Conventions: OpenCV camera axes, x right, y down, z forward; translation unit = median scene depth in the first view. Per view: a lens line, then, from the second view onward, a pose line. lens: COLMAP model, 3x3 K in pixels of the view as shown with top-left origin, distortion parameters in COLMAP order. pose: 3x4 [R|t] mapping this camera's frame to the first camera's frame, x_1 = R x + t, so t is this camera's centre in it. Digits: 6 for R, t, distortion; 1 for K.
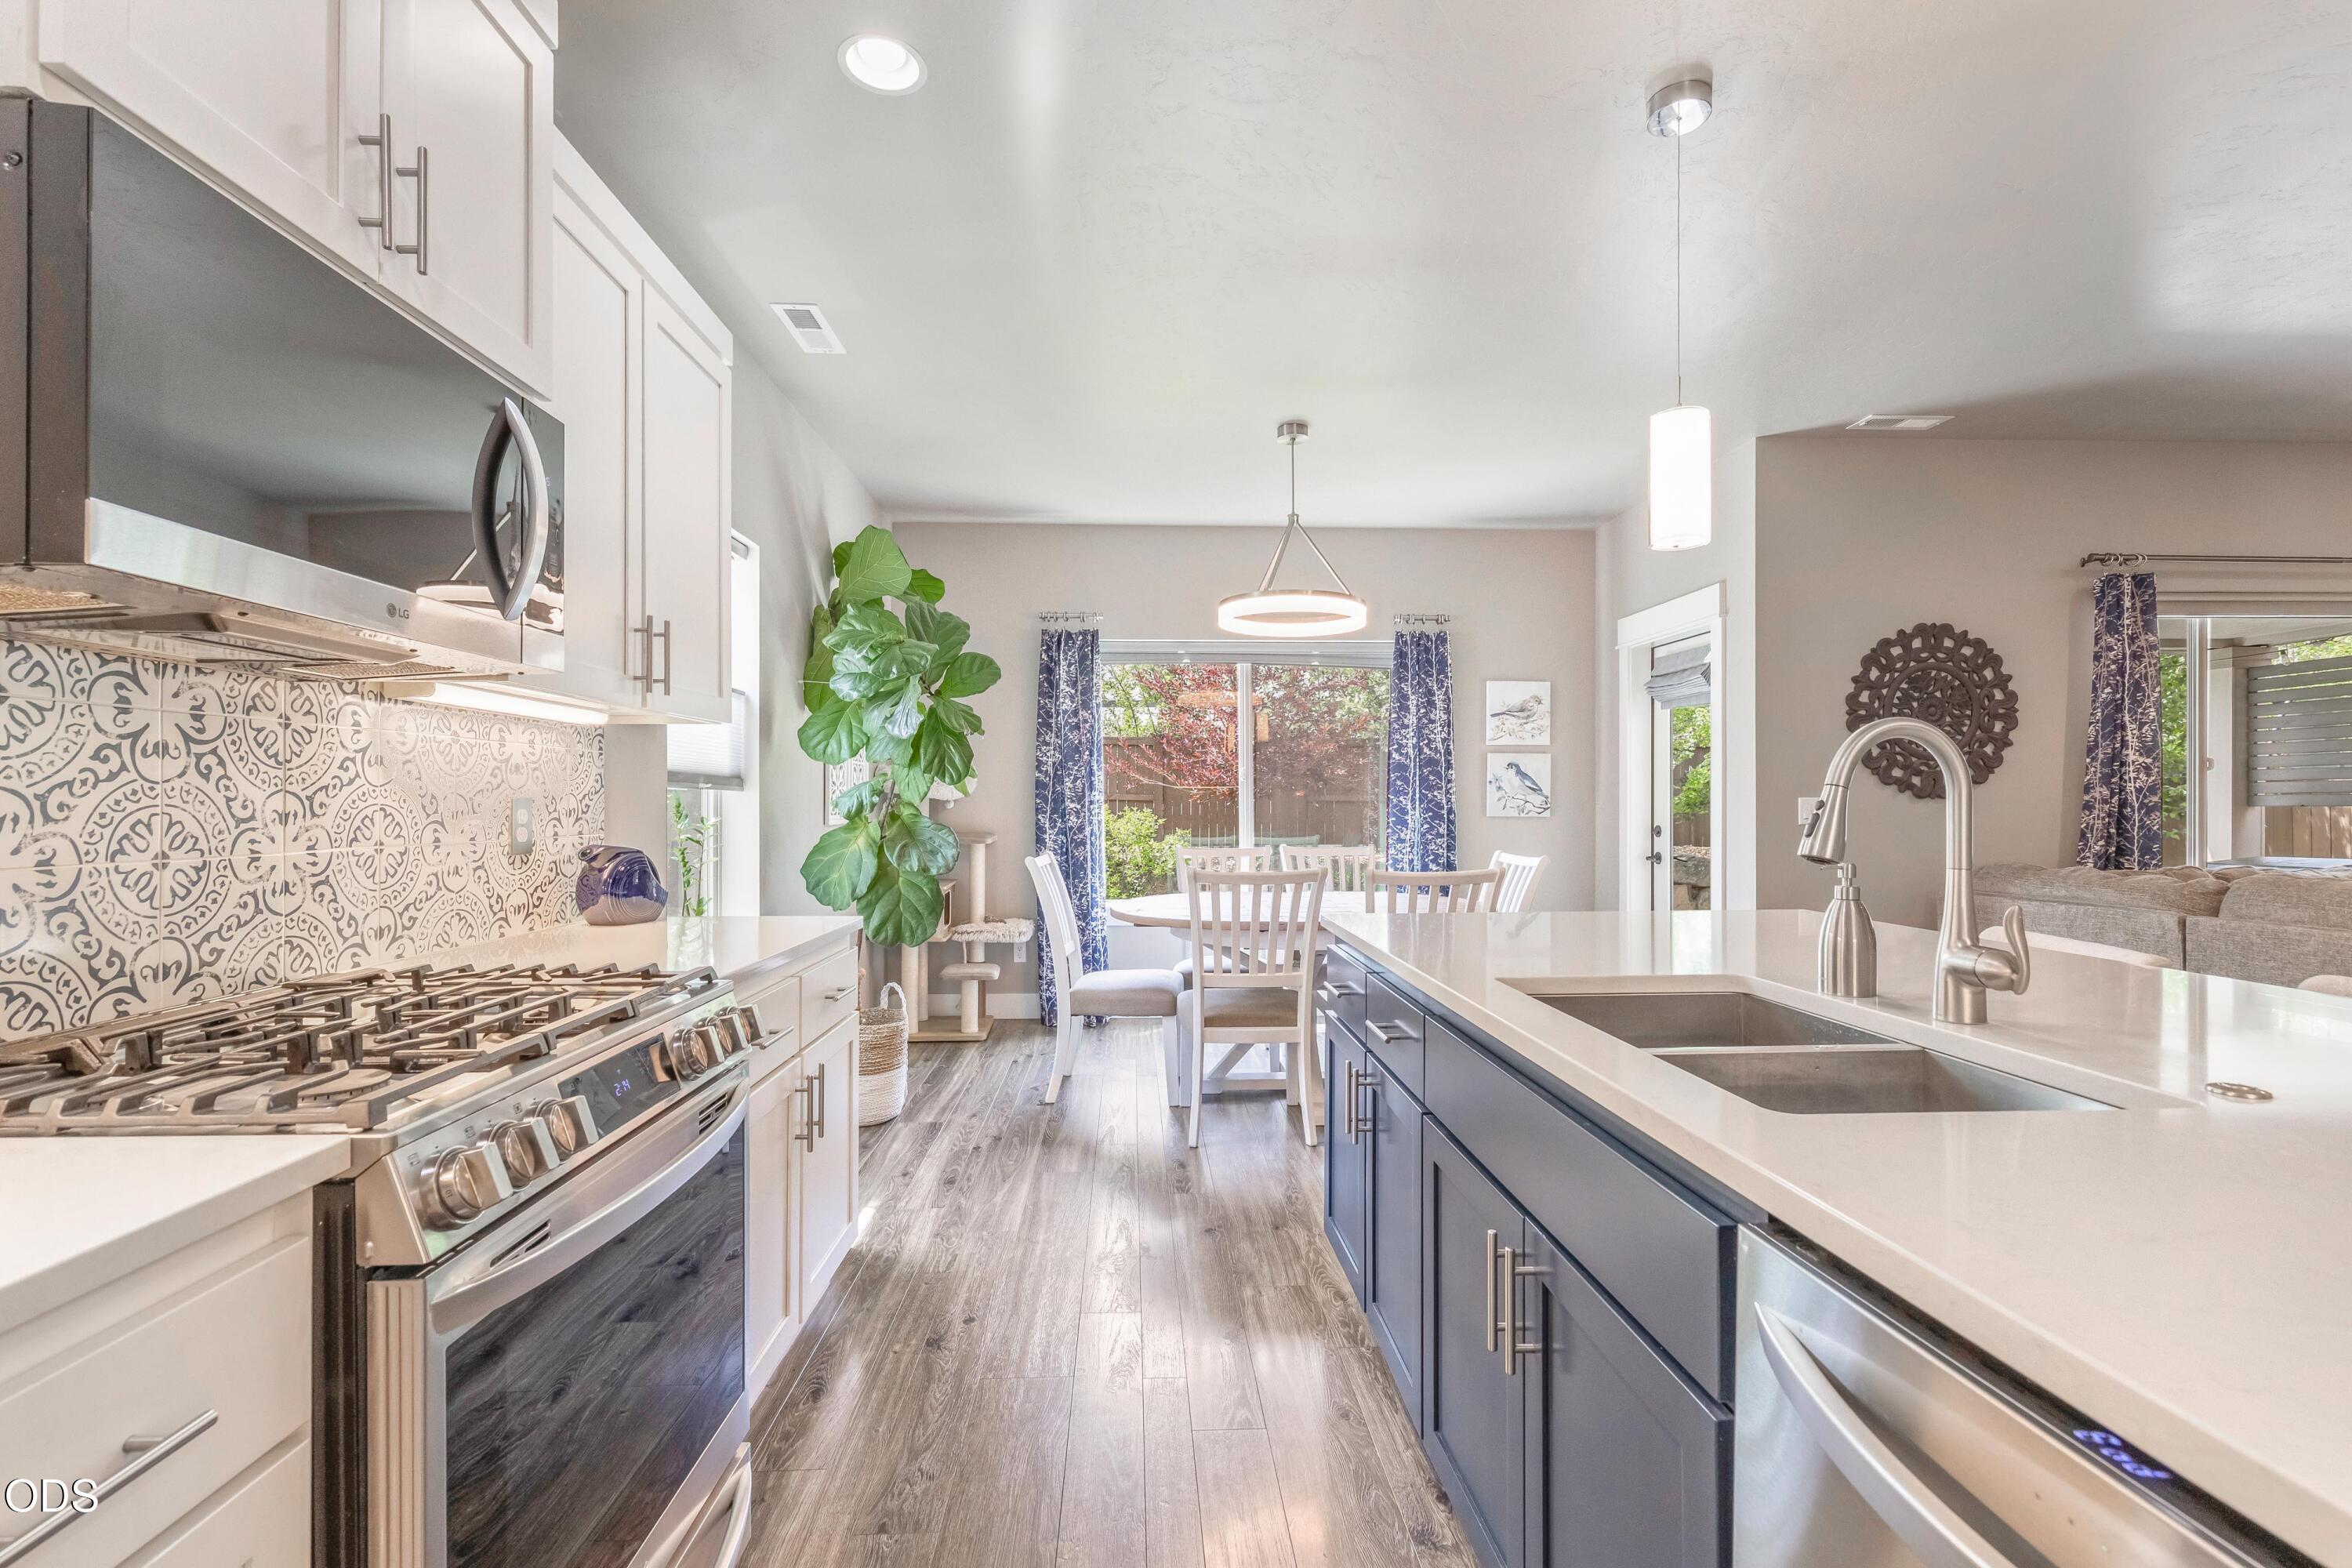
lens RADIAL K [[1054.6, 0, 1186.3], [0, 1054.6, 803.3], [0, 0, 1]] dist [0.019698, -0.000024]
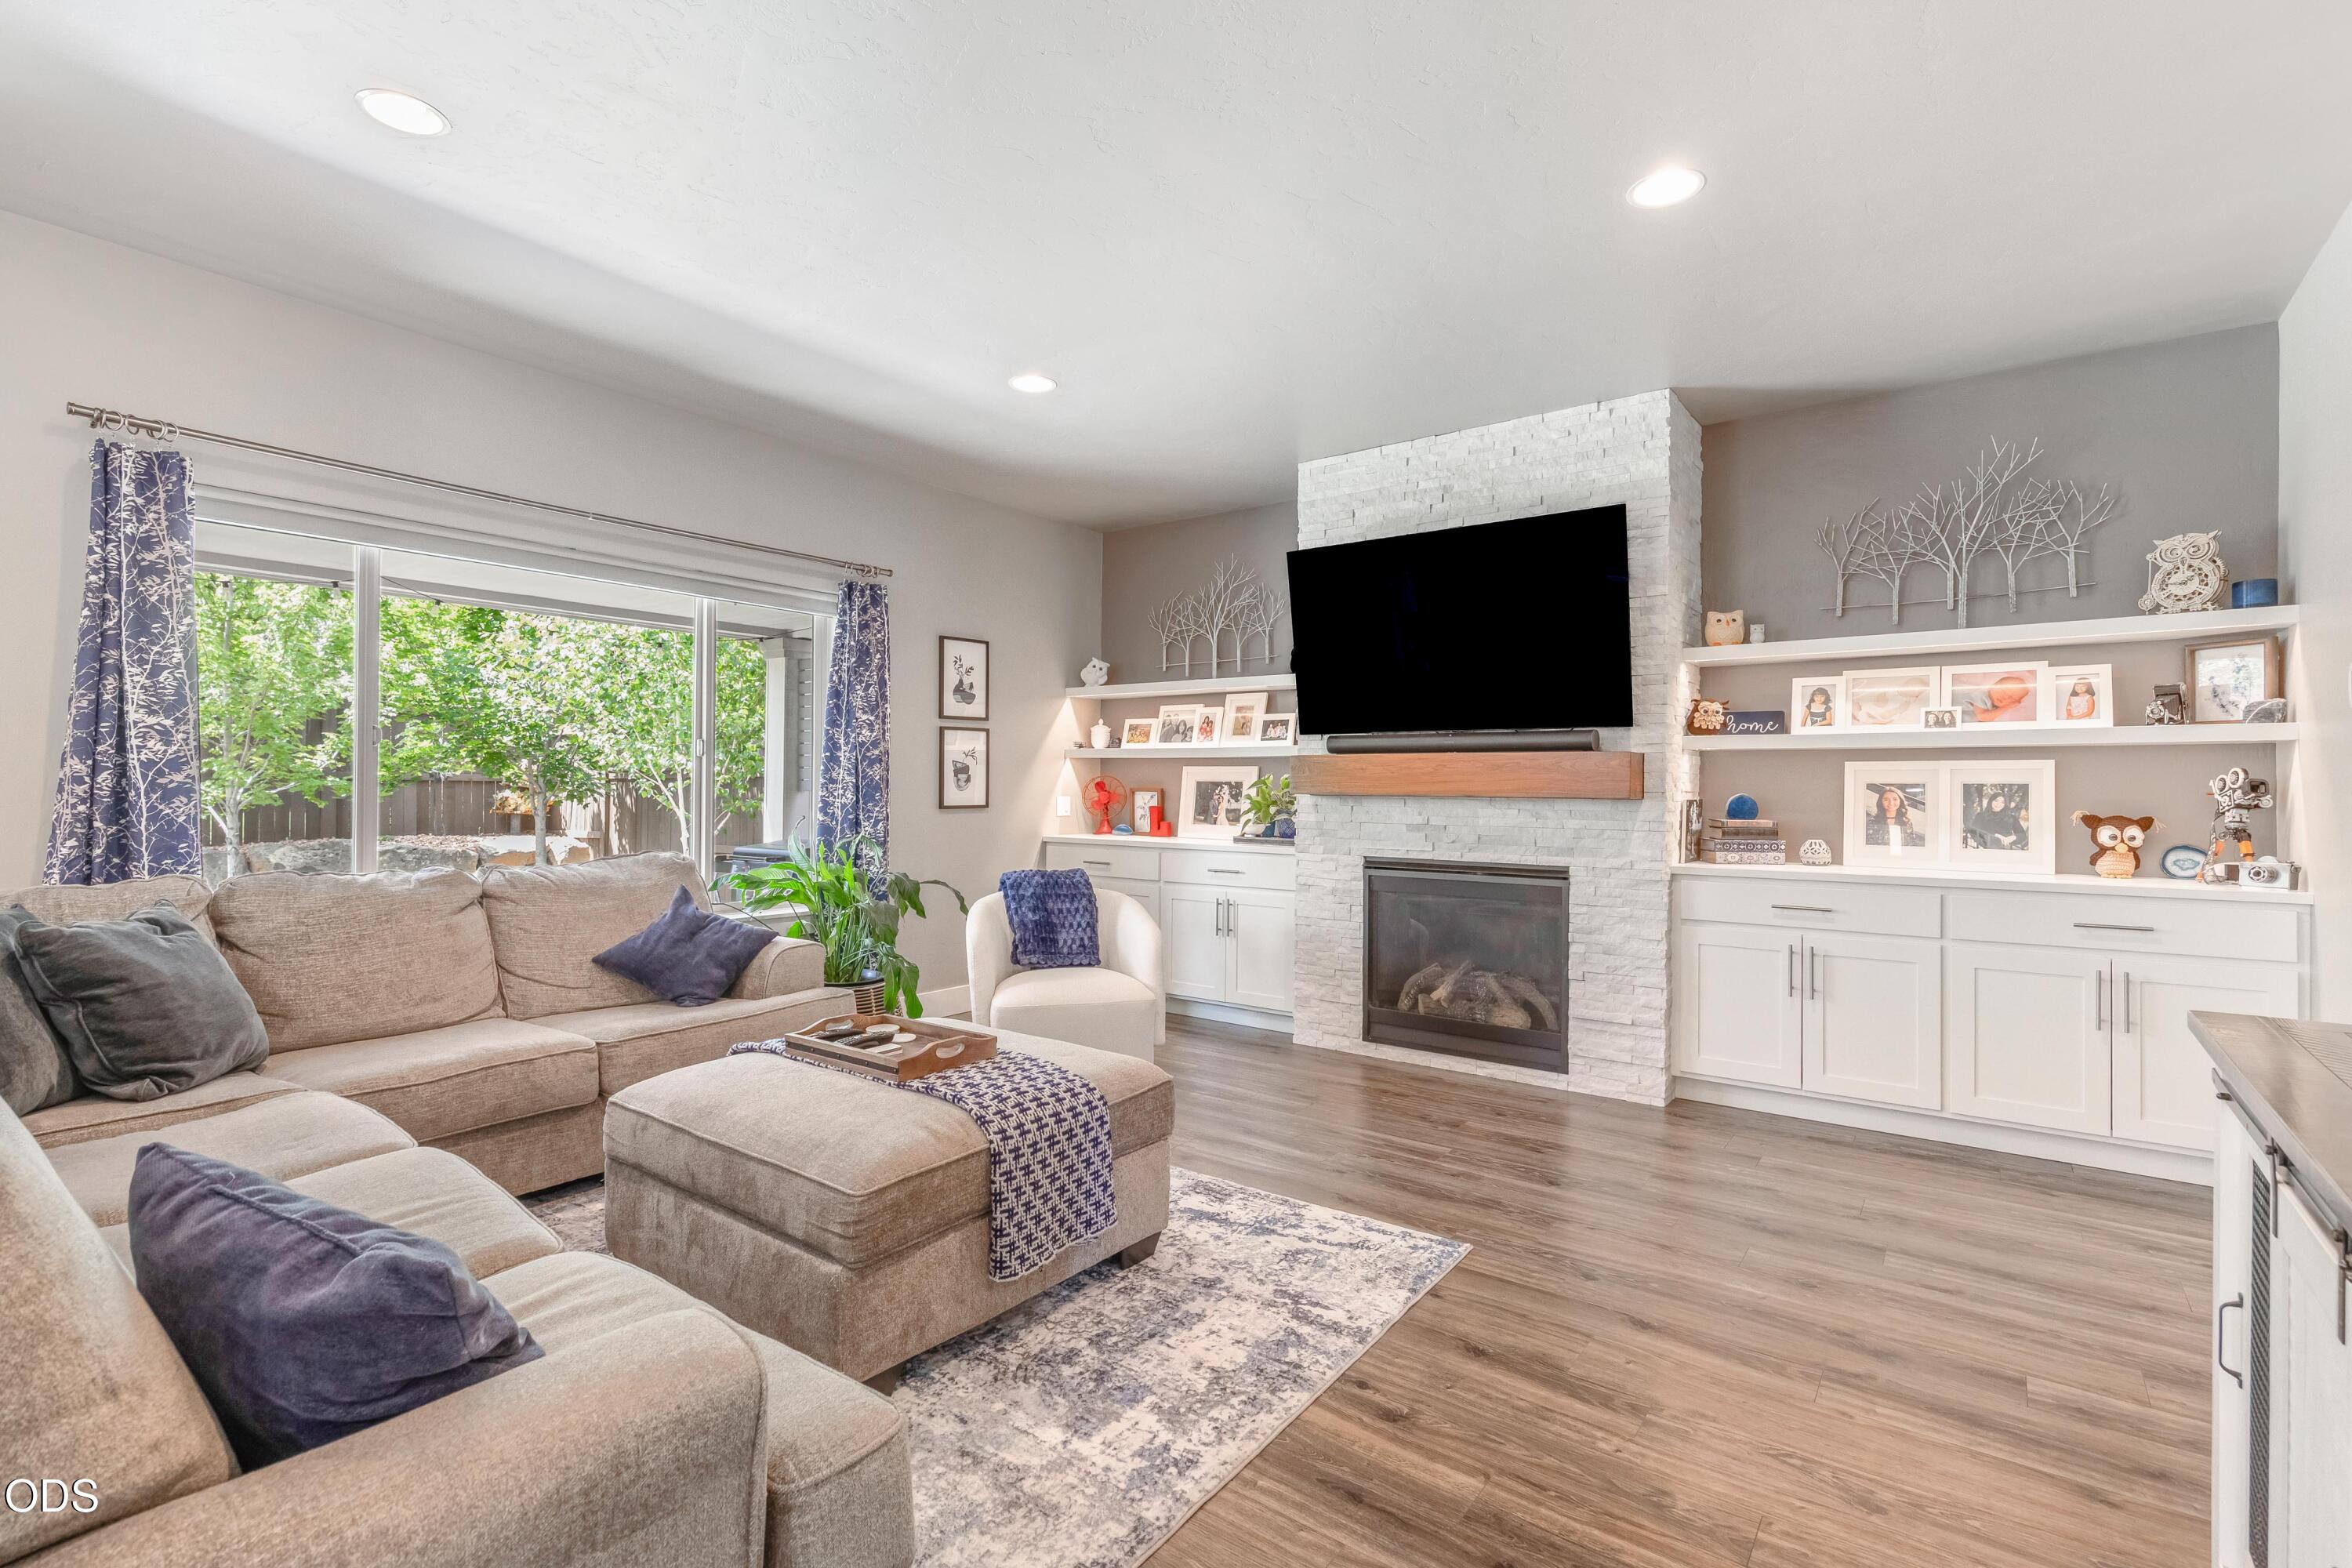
lens RADIAL K [[1054.6, 0, 1181.5], [0, 1054.6, 788.9], [0, 0, 1]] dist [0.019698, -0.000024]
pose [[0.650850, 0.001683, 0.759205, 2.047150], [-0.003509, 0.999994, 0.000791, 0.001350], [-0.759198, -0.003179, 0.650852, 0.133338]]
